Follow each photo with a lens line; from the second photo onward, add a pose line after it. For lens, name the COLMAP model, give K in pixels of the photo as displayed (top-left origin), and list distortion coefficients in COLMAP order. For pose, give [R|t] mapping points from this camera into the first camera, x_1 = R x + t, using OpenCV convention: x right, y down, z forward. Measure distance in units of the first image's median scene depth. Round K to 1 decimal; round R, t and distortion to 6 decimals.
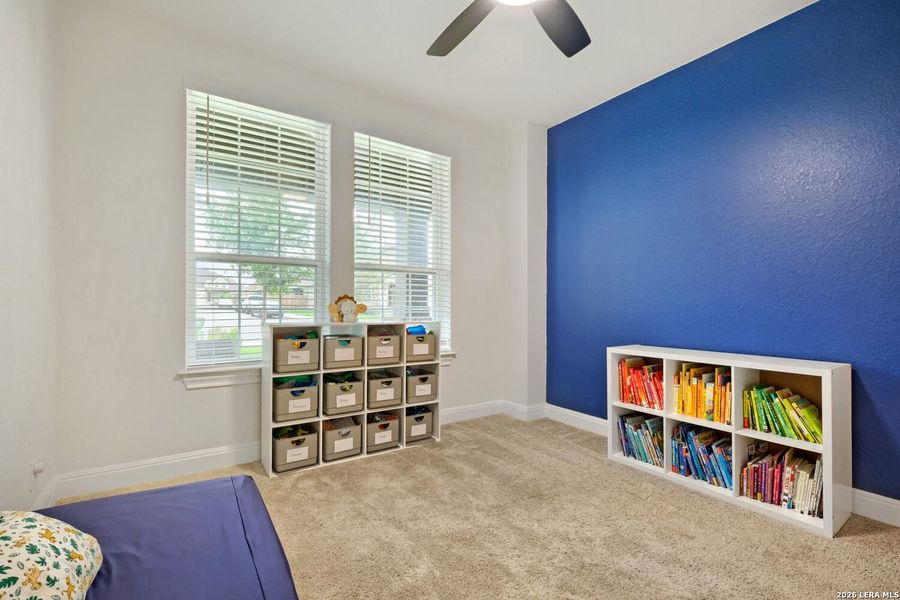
lens RADIAL K [[394.5, 0, 450.0], [0, 394.5, 300.0], [0, 0, 1]] dist [0.008167, 0.000057]
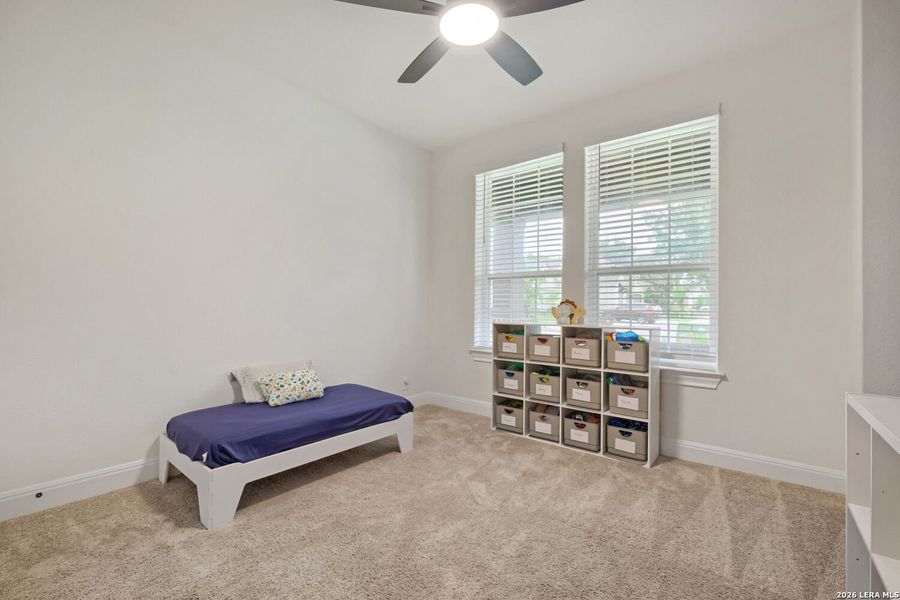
lens RADIAL K [[389.2, 0, 447.5], [0, 389.2, 306.8], [0, 0, 1]] dist [0.012115, -0.008974]
pose [[0.293374, -0.009911, -0.955946, 0.712914], [0.000911, 0.999949, -0.010088, 0.018349], [0.955997, 0.002088, 0.293368, 0.365519]]
